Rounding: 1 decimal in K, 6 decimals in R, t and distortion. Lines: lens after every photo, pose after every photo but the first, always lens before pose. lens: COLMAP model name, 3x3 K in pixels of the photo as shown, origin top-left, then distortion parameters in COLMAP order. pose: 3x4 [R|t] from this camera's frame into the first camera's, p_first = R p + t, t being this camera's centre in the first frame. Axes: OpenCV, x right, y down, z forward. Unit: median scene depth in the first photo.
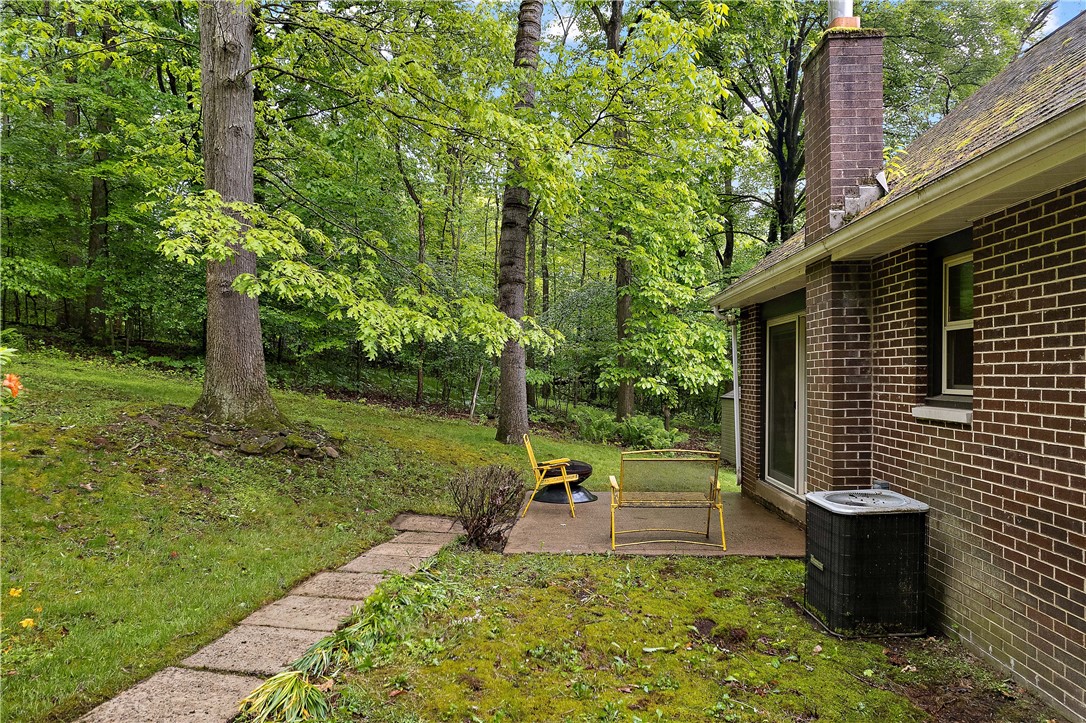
lens RADIAL K [[695.5, 0, 542.2], [0, 695.5, 367.6], [0, 0, 1]] dist [-0.032178, 0.017163]
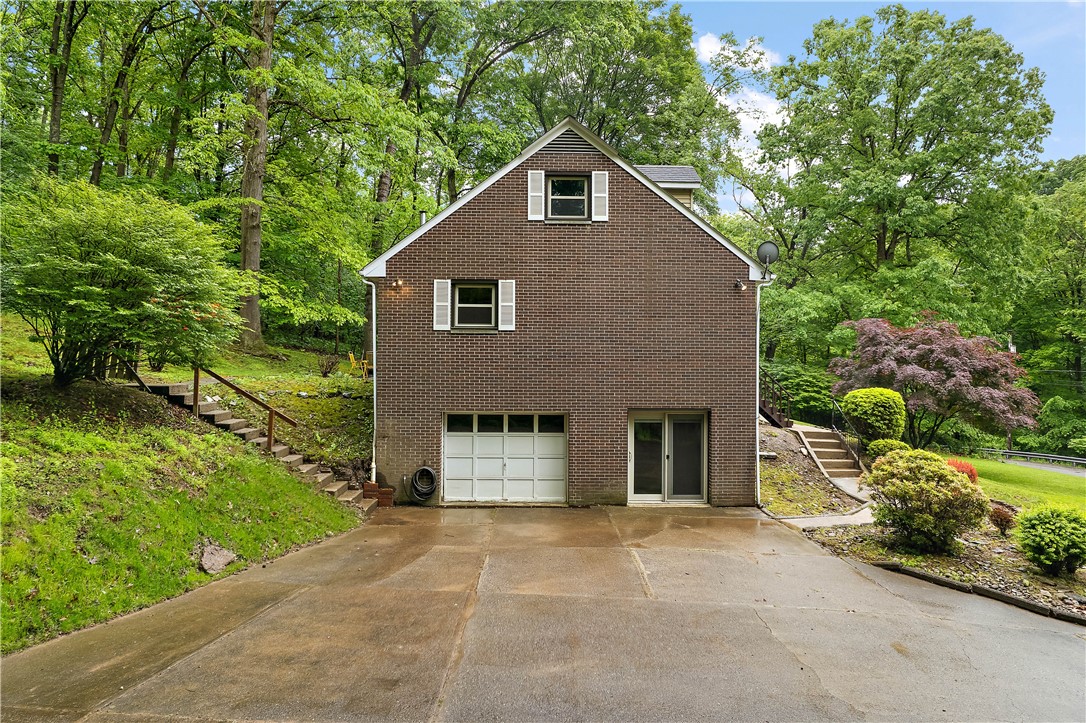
lens RADIAL K [[695.5, 0, 543.0], [0, 695.5, 356.6], [0, 0, 1]] dist [-0.032178, 0.017163]
pose [[0.997924, 0.032801, 0.055426, 0.741646], [-0.033055, 0.999447, 0.003670, 0.087592], [-0.055275, -0.005494, 0.998456, -2.365053]]
